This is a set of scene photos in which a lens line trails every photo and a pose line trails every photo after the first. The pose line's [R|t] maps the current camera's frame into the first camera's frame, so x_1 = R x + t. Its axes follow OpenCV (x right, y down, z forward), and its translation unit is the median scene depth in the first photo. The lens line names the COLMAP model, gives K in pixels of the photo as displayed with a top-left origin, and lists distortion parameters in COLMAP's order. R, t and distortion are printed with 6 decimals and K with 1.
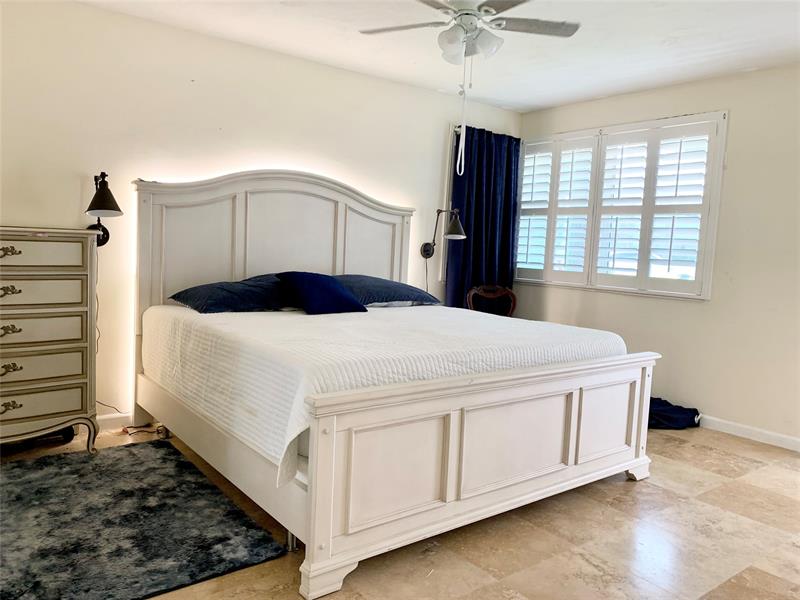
lens RADIAL K [[614.1, 0, 398.4], [0, 614.1, 289.2], [0, 0, 1]] dist [0.020493, -0.003199]
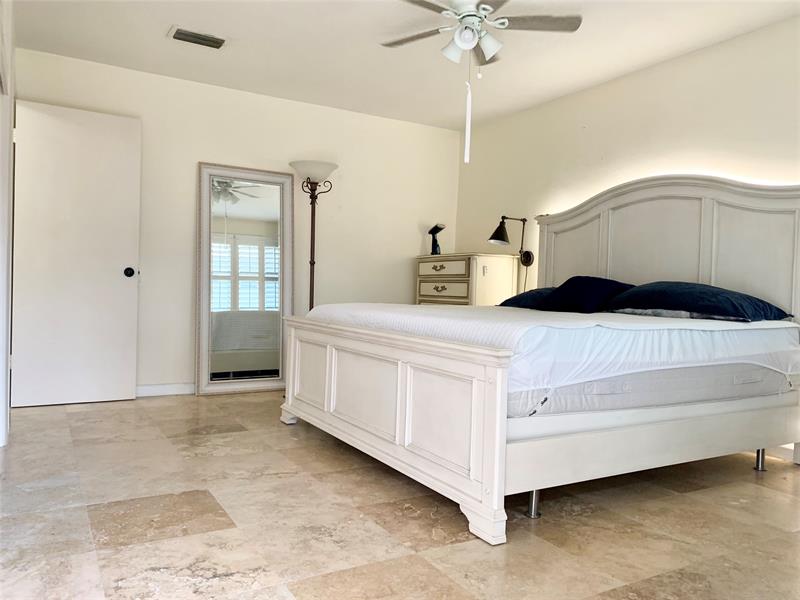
lens RADIAL K [[614.1, 0, 398.4], [0, 614.1, 289.2], [0, 0, 1]] dist [0.020493, -0.003199]
pose [[-0.132476, -0.048109, -0.990018, 1.178374], [-0.102575, 0.994124, -0.034583, 0.079813], [0.985864, 0.096970, -0.136632, 1.068133]]
